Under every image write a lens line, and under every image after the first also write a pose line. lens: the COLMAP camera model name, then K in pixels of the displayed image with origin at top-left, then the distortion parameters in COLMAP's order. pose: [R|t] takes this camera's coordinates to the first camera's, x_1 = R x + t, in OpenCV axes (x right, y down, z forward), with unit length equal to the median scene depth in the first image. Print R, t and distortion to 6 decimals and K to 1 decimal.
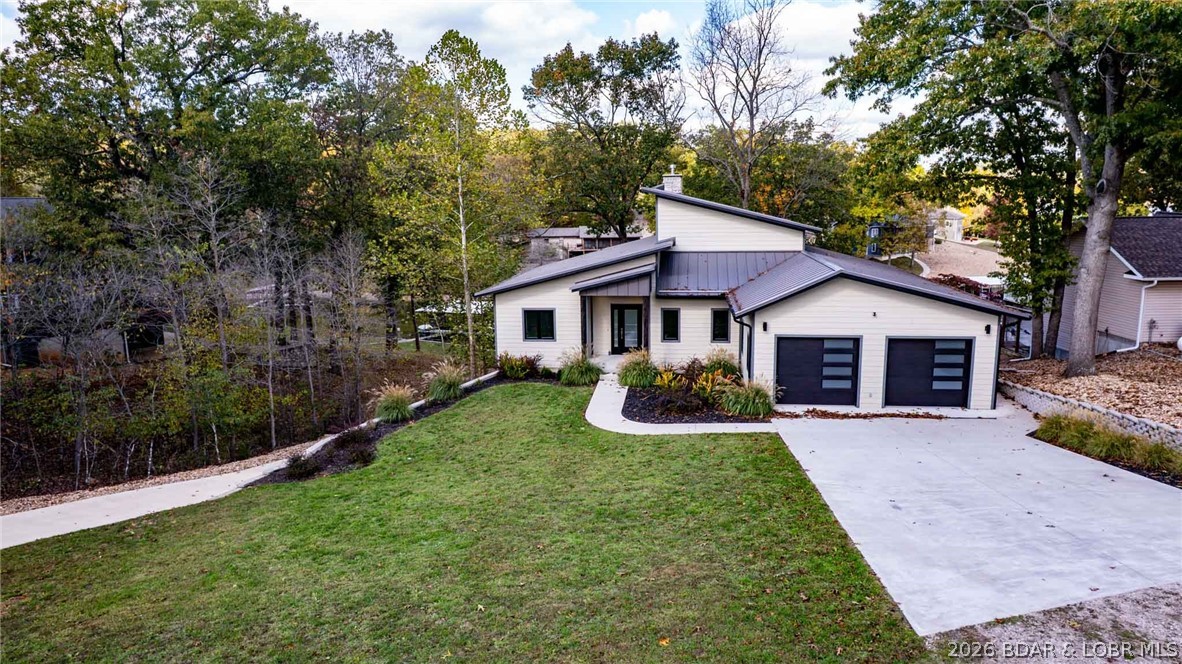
lens RADIAL K [[746.6, 0, 591.0], [0, 746.6, 332.0], [0, 0, 1]] dist [-0.003687, -0.000750]
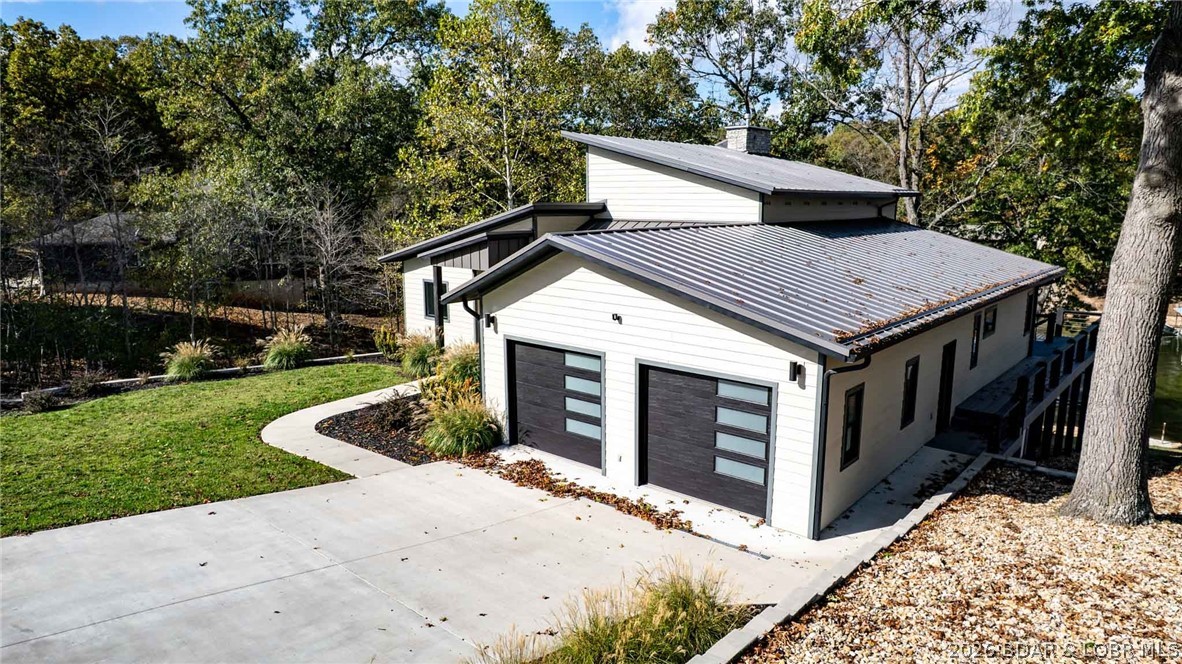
lens RADIAL K [[746.6, 0, 591.0], [0, 746.6, 332.0], [0, 0, 1]] dist [-0.003687, -0.000750]
pose [[0.832555, 0.115129, -0.541846, 0.661334], [-0.113418, 0.992870, 0.036691, -0.030965], [0.542207, 0.030908, 0.839676, 0.507400]]
